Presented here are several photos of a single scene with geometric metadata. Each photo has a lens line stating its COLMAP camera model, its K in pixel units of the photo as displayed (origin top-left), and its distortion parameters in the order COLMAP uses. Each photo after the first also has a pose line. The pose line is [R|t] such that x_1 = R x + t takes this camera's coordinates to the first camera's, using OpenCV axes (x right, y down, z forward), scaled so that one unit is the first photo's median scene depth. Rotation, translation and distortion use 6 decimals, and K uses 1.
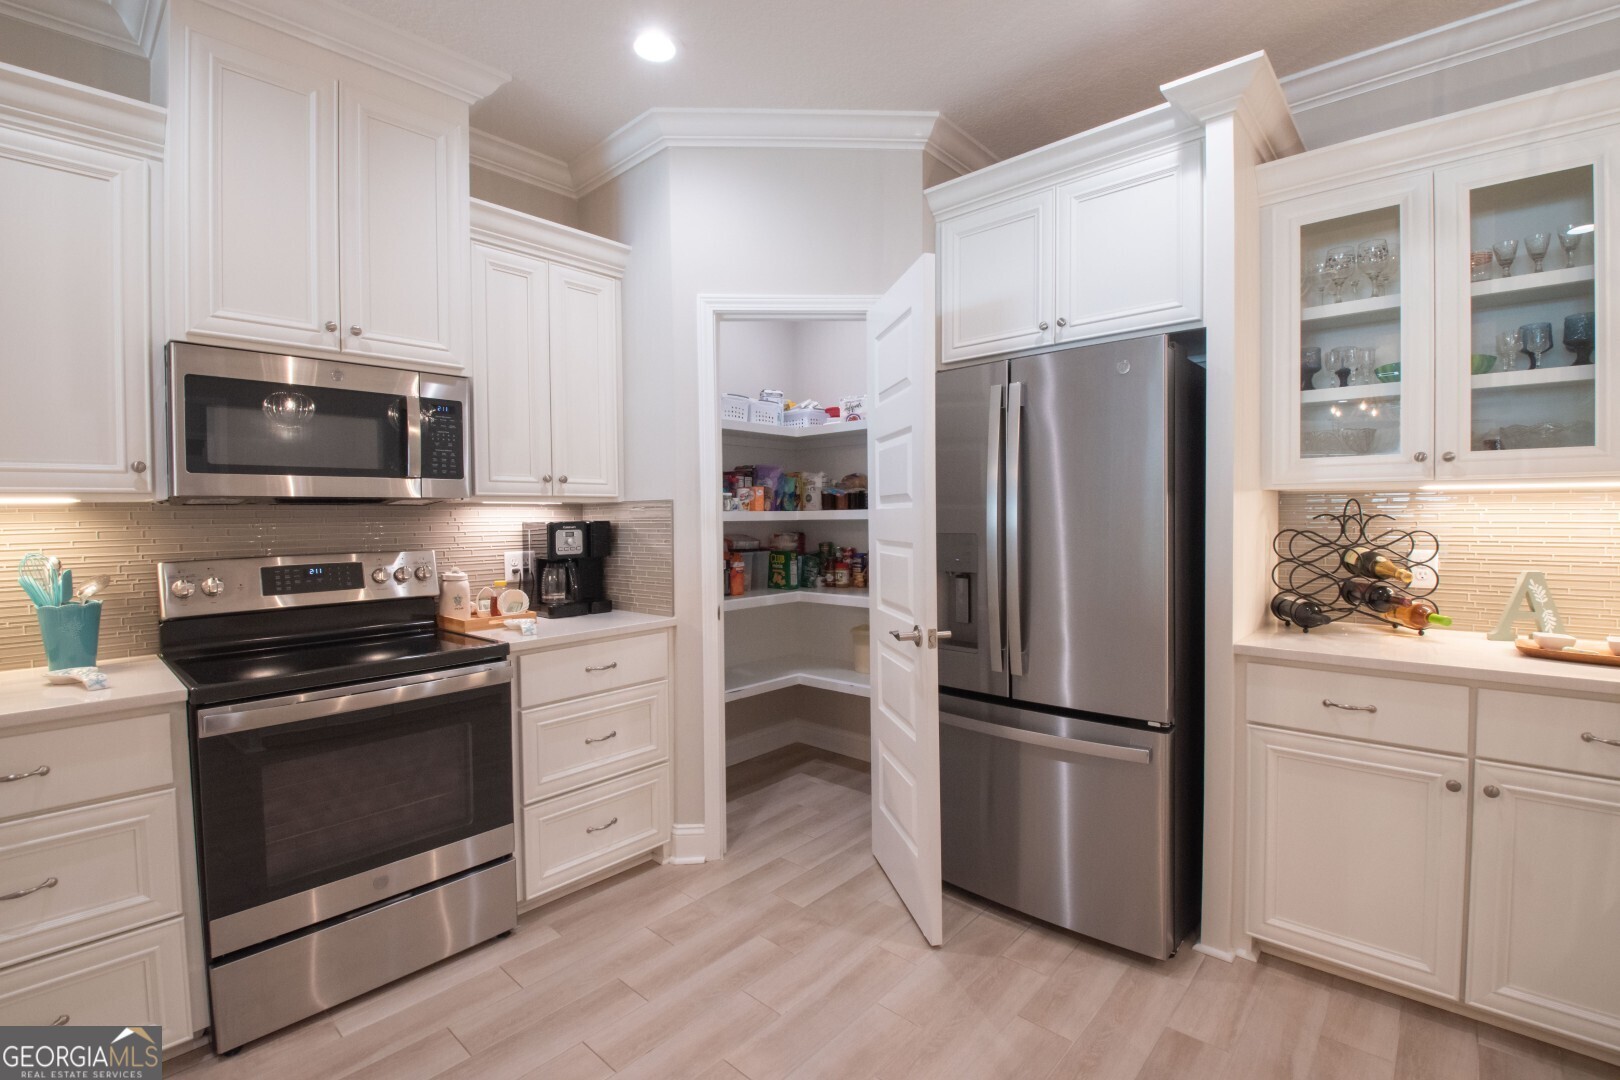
lens RADIAL K [[706.6, 0, 819.9], [0, 706.6, 529.2], [0, 0, 1]] dist [-0.000662, -0.014913]
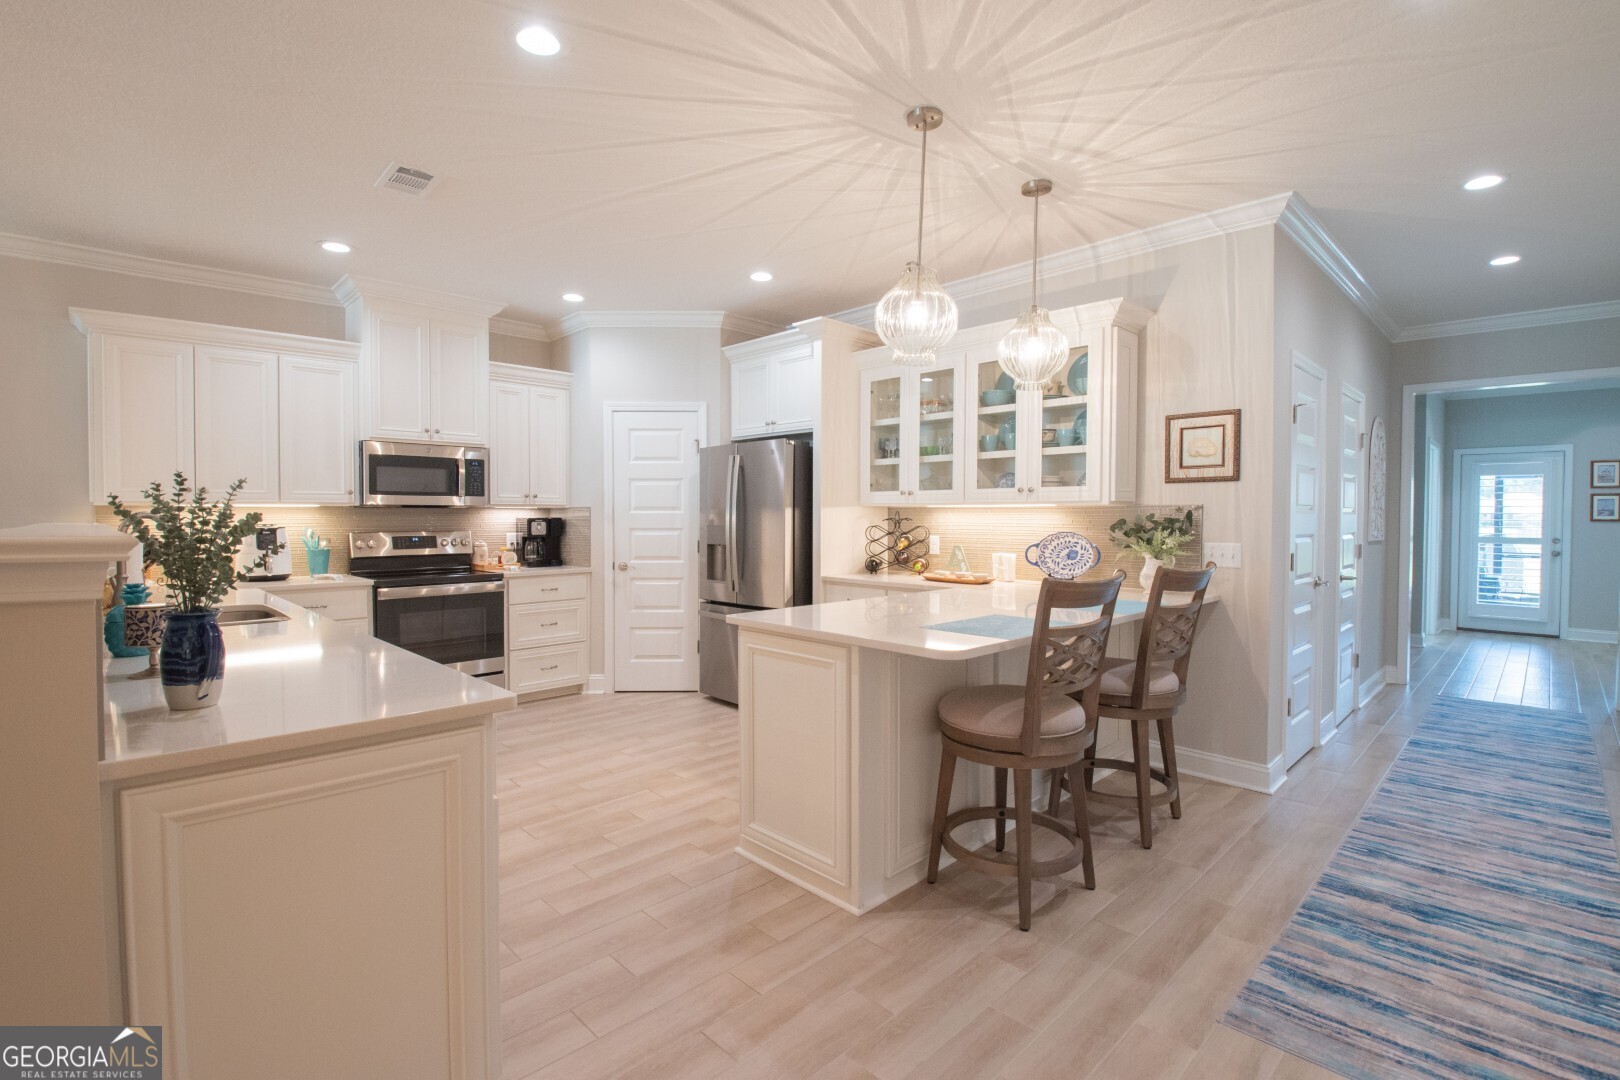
lens RADIAL K [[706.6, 0, 819.9], [0, 706.6, 529.2], [0, 0, 1]] dist [-0.000662, -0.014913]
pose [[0.999040, 0.012203, -0.042069, 0.553011], [-0.012310, 0.999922, -0.002280, 0.017481], [0.042038, 0.002795, 0.999112, -1.003942]]
